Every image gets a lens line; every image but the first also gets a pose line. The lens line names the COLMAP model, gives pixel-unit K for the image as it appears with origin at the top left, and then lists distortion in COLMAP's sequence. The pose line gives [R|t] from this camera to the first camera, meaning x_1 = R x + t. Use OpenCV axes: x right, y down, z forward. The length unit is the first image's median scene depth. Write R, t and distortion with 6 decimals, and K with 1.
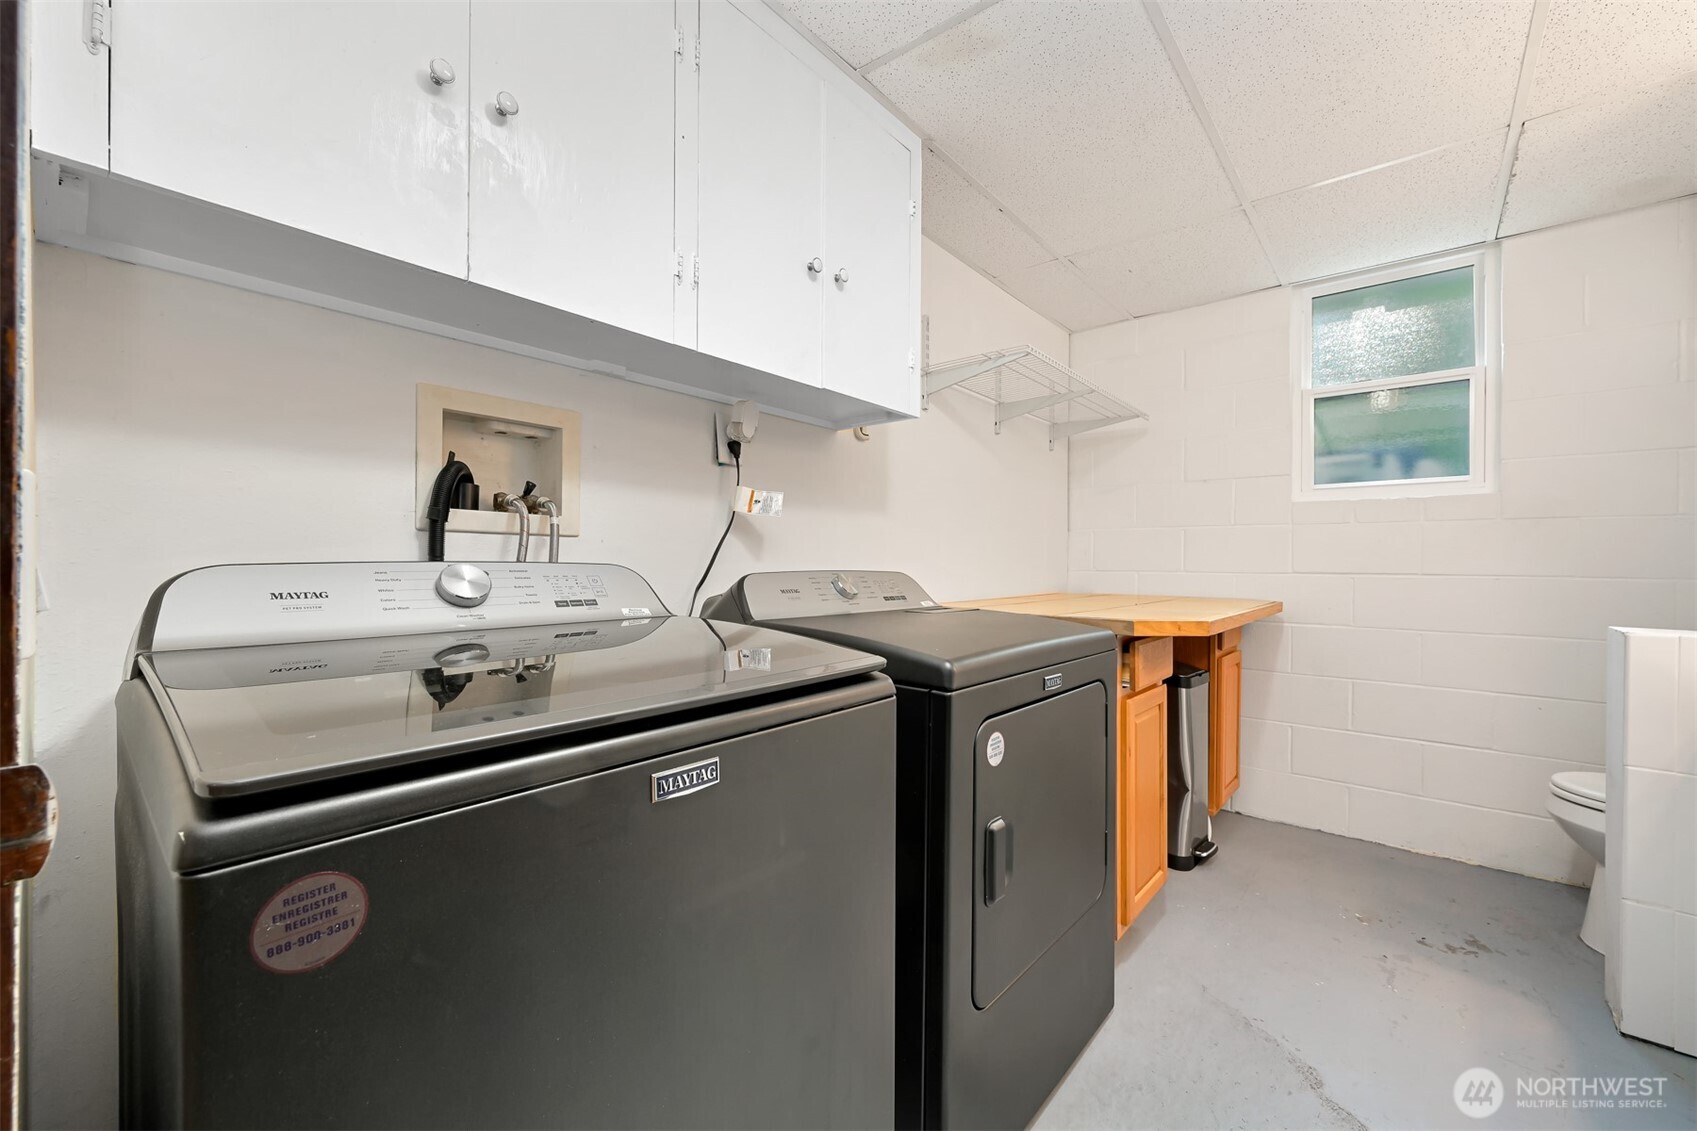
lens RADIAL K [[677.1, 0, 854.0], [0, 677.1, 565.3], [0, 0, 1]] dist [-0.001508, -0.000274]
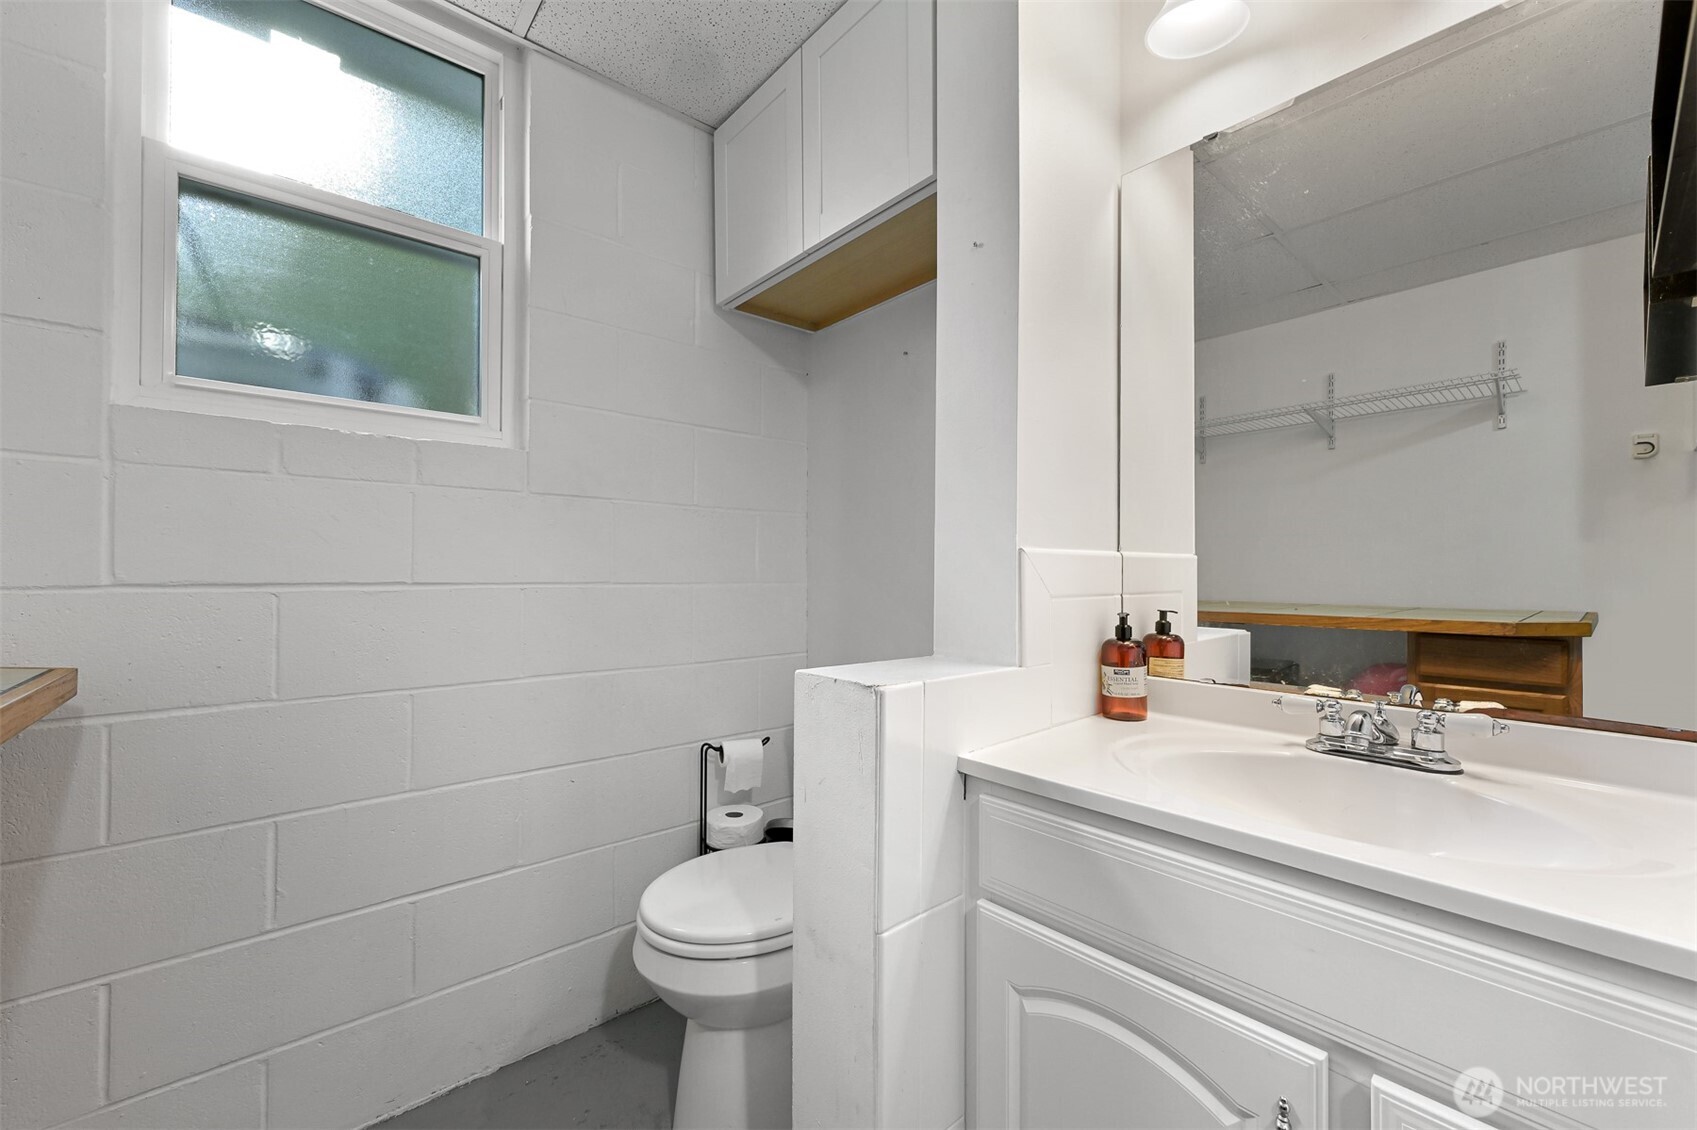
lens RADIAL K [[677.1, 0, 854.0], [0, 677.1, 564.8], [0, 0, 1]] dist [-0.001508, -0.000274]
pose [[0.155292, 0.003025, 0.987864, 0.366007], [0.001044, 0.999994, -0.003227, 0.000686], [-0.987868, 0.001532, 0.155288, 0.573292]]
